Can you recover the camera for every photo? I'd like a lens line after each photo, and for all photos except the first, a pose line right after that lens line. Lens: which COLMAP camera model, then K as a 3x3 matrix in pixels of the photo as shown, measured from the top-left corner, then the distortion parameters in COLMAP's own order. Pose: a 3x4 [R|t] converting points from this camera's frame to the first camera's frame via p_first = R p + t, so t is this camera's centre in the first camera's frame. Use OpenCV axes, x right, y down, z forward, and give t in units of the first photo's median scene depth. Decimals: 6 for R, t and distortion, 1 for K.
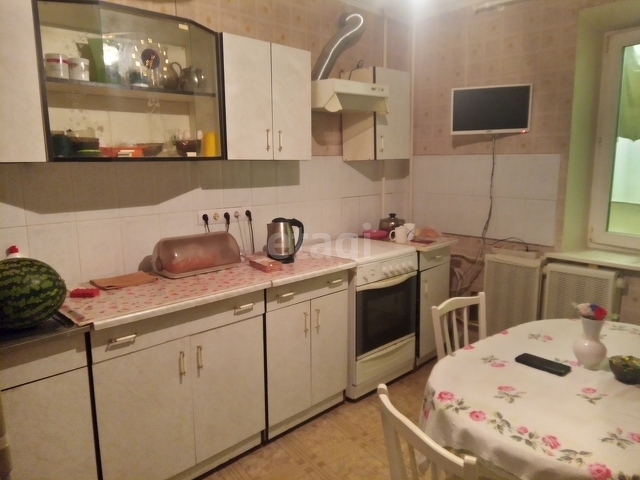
lens RADIAL K [[478.8, 0, 316.4], [0, 478.8, 241.4], [0, 0, 1]] dist [0.054196, -0.088707]
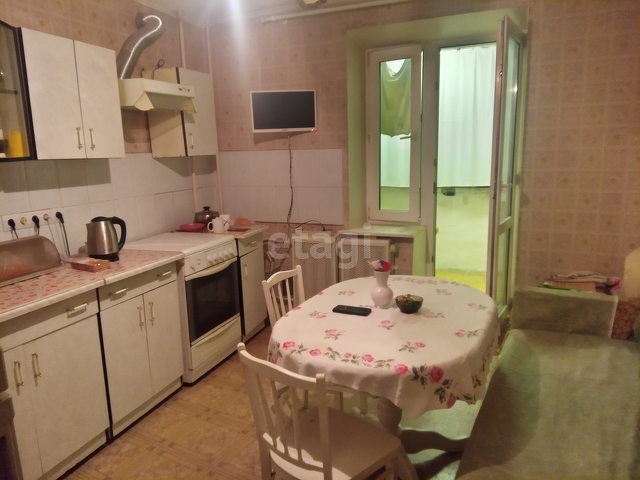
lens RADIAL K [[478.8, 0, 316.4], [0, 478.8, 241.4], [0, 0, 1]] dist [0.054196, -0.088707]
pose [[0.908787, -0.094604, 0.406395, -0.077940], [0.090868, 0.995454, 0.028531, 0.013111], [-0.407247, 0.011000, 0.913252, -0.089716]]
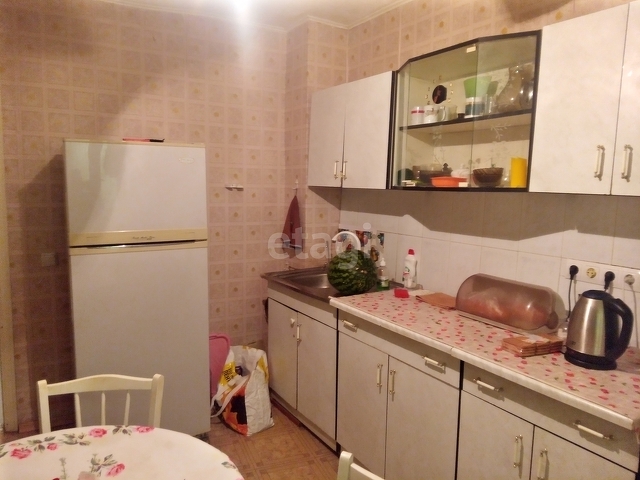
lens RADIAL K [[484.8, 0, 320.0], [0, 484.8, 240.0], [0, 0, 1]] dist [0.000393, -0.005302]
pose [[-0.234478, 0.117499, -0.964994, 0.576191], [-0.178692, 0.970544, 0.161594, -0.145147], [0.955557, 0.210327, -0.206575, 0.772877]]
